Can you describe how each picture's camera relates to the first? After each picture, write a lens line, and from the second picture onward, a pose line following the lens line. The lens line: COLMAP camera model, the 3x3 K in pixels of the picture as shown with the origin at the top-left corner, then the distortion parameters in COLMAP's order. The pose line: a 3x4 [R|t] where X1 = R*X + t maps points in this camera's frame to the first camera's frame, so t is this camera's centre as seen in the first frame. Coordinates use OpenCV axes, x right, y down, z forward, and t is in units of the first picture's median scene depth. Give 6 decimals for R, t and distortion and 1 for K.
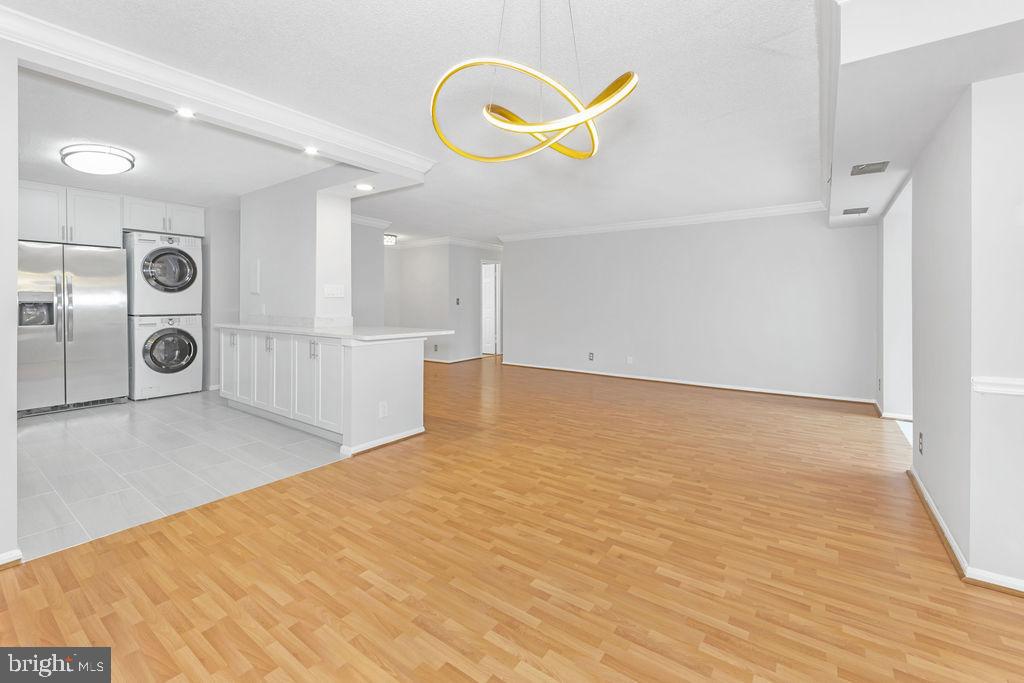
lens RADIAL K [[434.2, 0, 500.4], [0, 434.2, 305.0], [0, 0, 1]] dist [0.000948, 0.000002]
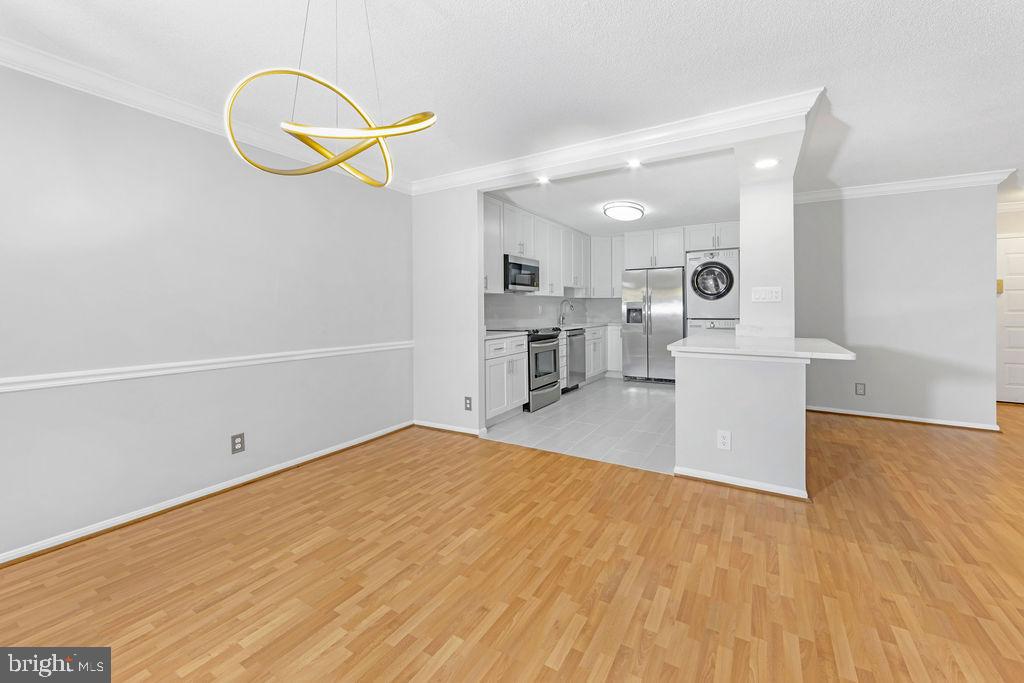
lens RADIAL K [[414.2, 0, 512.3], [0, 414.2, 310.7], [0, 0, 1]] dist [-0.000441, -0.000001]
pose [[0.095257, 0.002755, -0.995449, 0.469847], [-0.000956, 0.999996, 0.002676, -0.002356], [0.995452, 0.000697, 0.095259, 0.543166]]
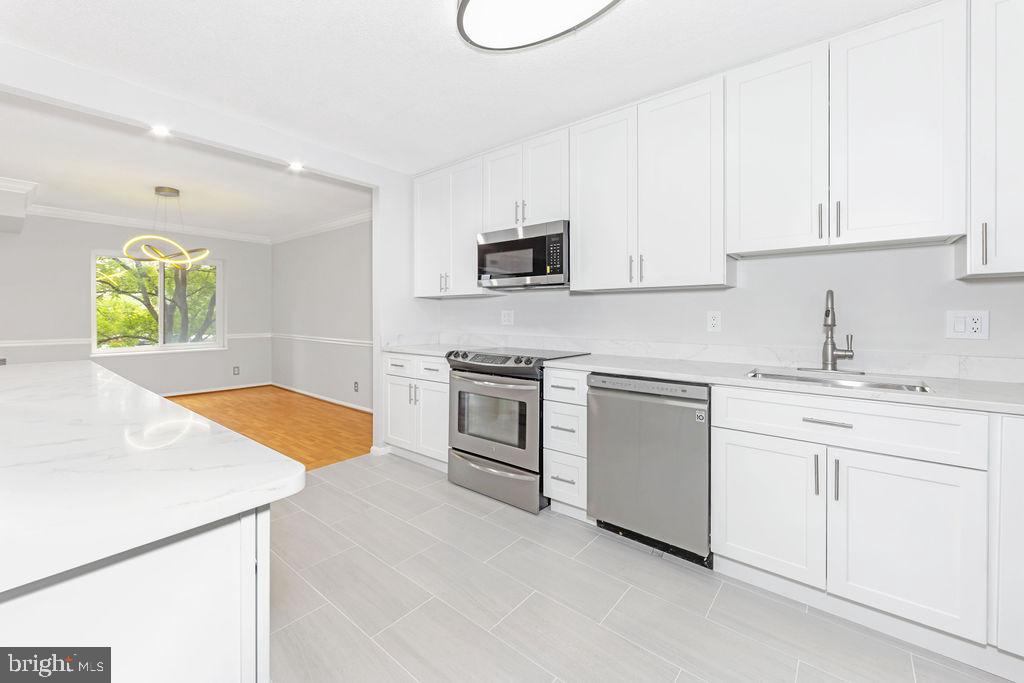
lens RADIAL K [[410.2, 0, 514.8], [0, 410.2, 312.9], [0, 0, 1]] dist [-0.000577, -0.000076]
pose [[-0.999241, -0.004735, 0.038665, -1.005390], [-0.004558, 0.999979, 0.004667, -0.017312], [-0.038686, 0.004487, -0.999241, 1.549286]]
